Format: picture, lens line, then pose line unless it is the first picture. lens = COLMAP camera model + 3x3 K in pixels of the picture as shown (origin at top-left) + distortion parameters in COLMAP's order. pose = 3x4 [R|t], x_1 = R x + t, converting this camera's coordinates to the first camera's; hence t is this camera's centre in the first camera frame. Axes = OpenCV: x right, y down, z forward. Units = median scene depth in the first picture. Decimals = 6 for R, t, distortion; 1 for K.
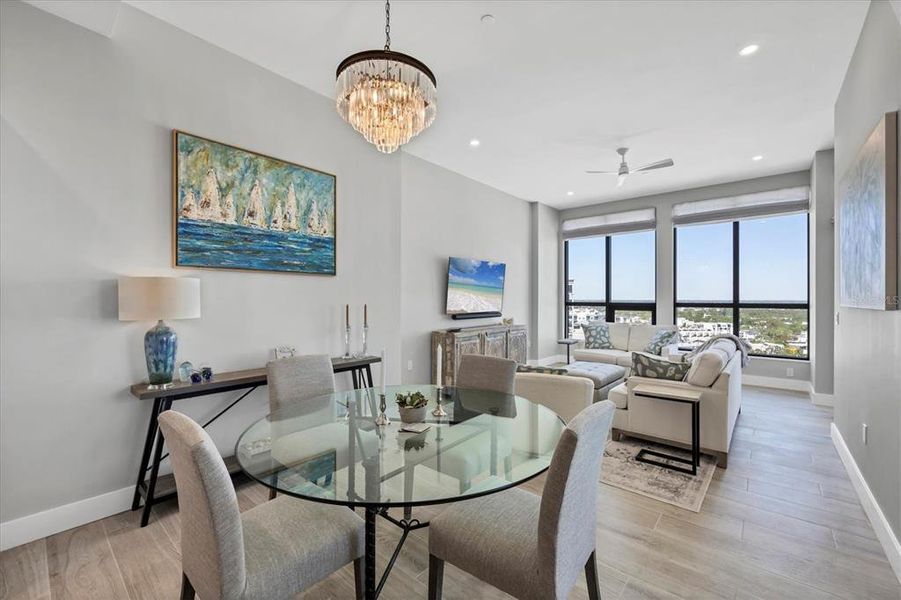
lens RADIAL K [[370.5, 0, 451.6], [0, 370.5, 298.0], [0, 0, 1]] dist [-0.000788, -0.000004]
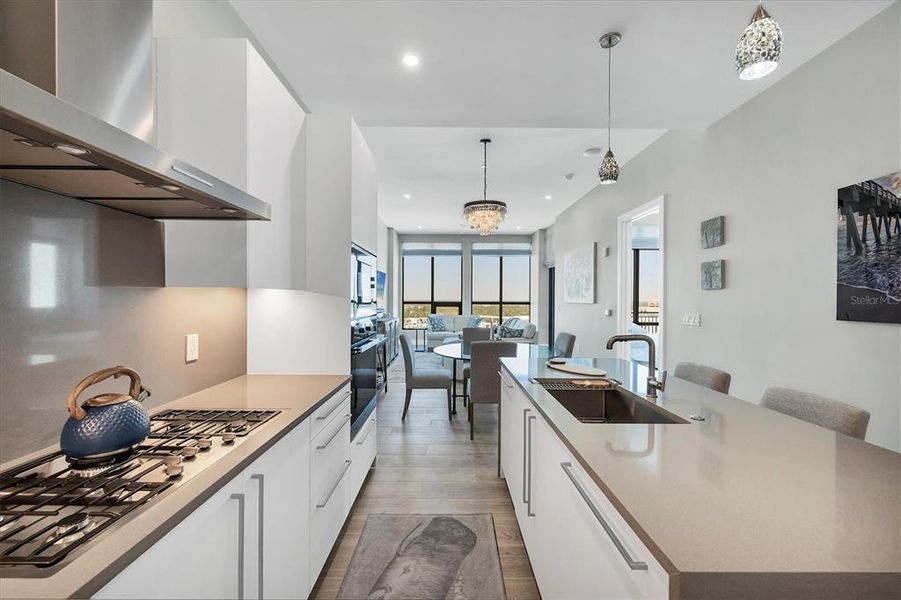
lens RADIAL K [[364.0, 0, 449.7], [0, 364.0, 303.3], [0, 0, 1]] dist [0.000356, 0.000003]
pose [[0.759073, -0.005468, 0.650983, -0.683971], [-0.004847, 0.999890, 0.014051, -0.002601], [-0.650988, -0.013821, 0.758962, -0.218597]]
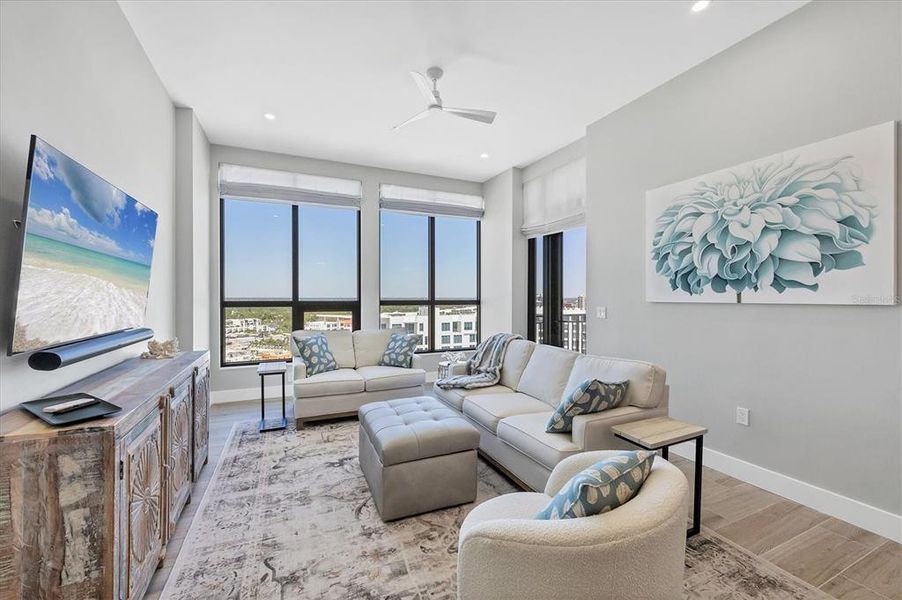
lens RADIAL K [[370.9, 0, 452.1], [0, 370.9, 298.0], [0, 0, 1]] dist [-0.000788, -0.000004]
pose [[0.419482, -0.005289, 0.907748, -0.123303], [-0.000696, 0.999981, 0.006148, 0.002627], [-0.907763, -0.003210, 0.419471, 0.638089]]
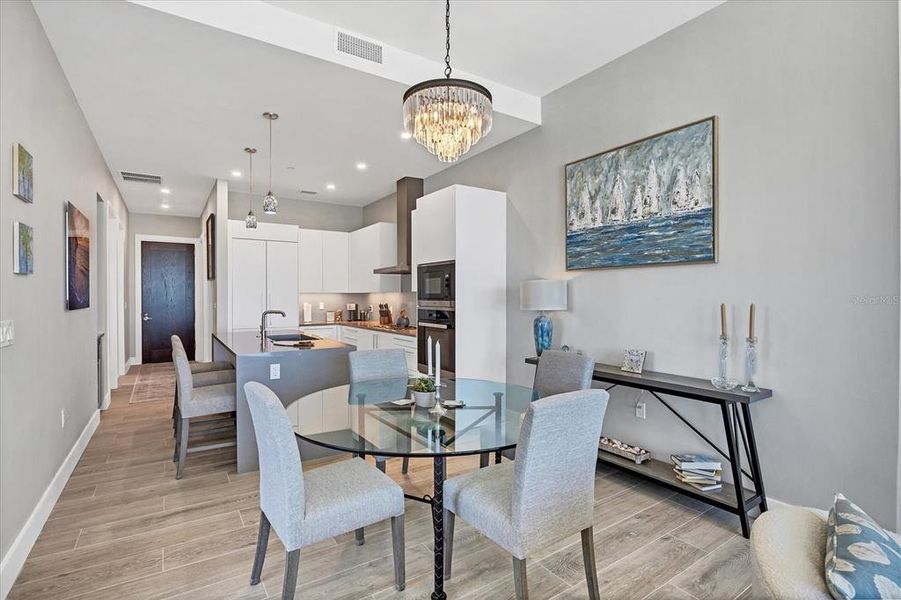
lens RADIAL K [[431.3, 0, 450.5], [0, 431.3, 300.0], [0, 0, 1]] dist [-0.001276, -0.000086]
pose [[-0.274753, 0.004903, -0.961502, 0.406325], [-0.001026, 0.999985, 0.005392, 0.004952], [0.961514, 0.002468, -0.274744, 0.515009]]
